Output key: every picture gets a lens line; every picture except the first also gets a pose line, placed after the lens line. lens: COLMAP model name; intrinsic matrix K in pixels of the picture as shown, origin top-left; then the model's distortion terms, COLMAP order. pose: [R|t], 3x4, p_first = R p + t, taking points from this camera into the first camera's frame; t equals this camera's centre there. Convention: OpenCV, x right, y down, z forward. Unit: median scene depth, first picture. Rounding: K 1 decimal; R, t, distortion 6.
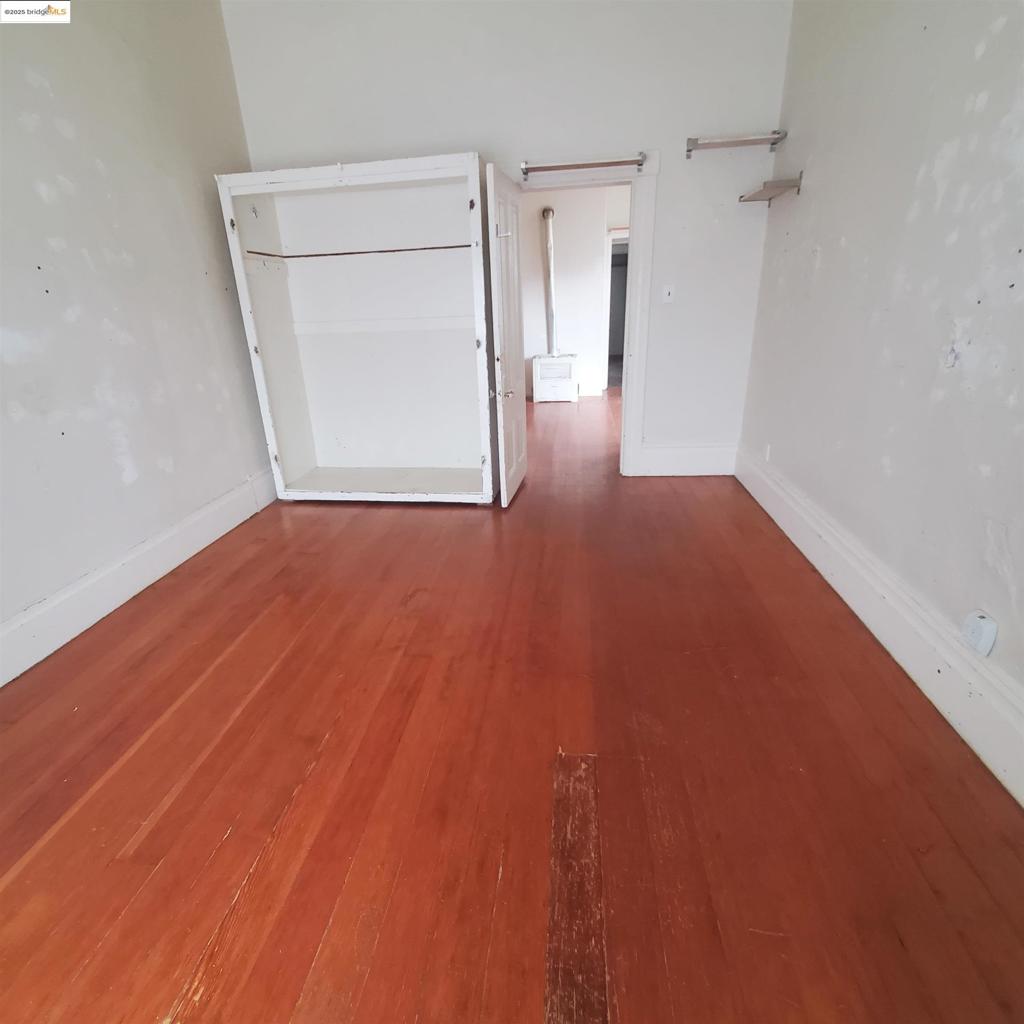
lens RADIAL K [[545.8, 0, 509.3], [0, 545.8, 503.5], [0, 0, 1]] dist [0.011397, -0.003083]
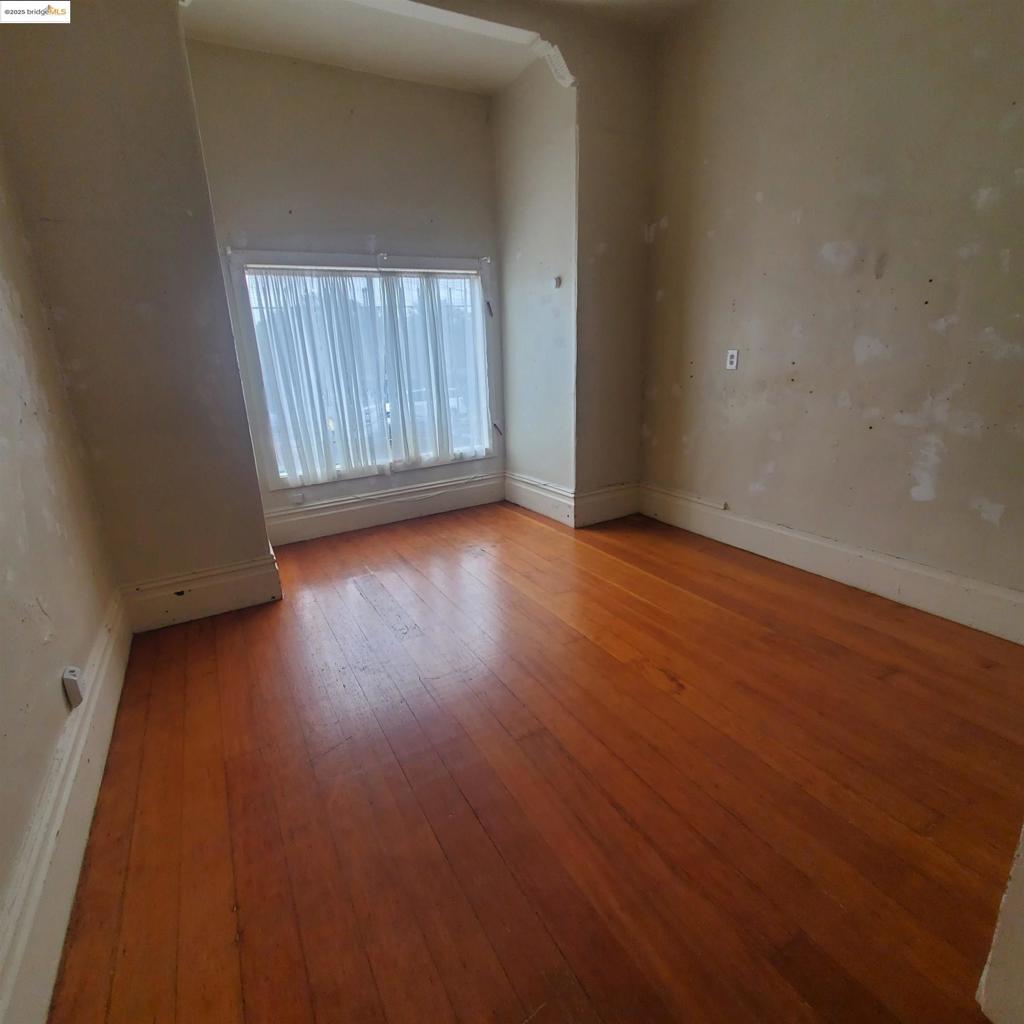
lens RADIAL K [[545.8, 0, 510.2], [0, 545.8, 511.0], [0, 0, 1]] dist [0.011397, -0.003083]
pose [[-0.810446, 0.240341, -0.534240, 0.422994], [-0.129019, 0.816341, 0.562975, -0.496459], [0.571429, 0.525188, -0.630592, 1.280827]]
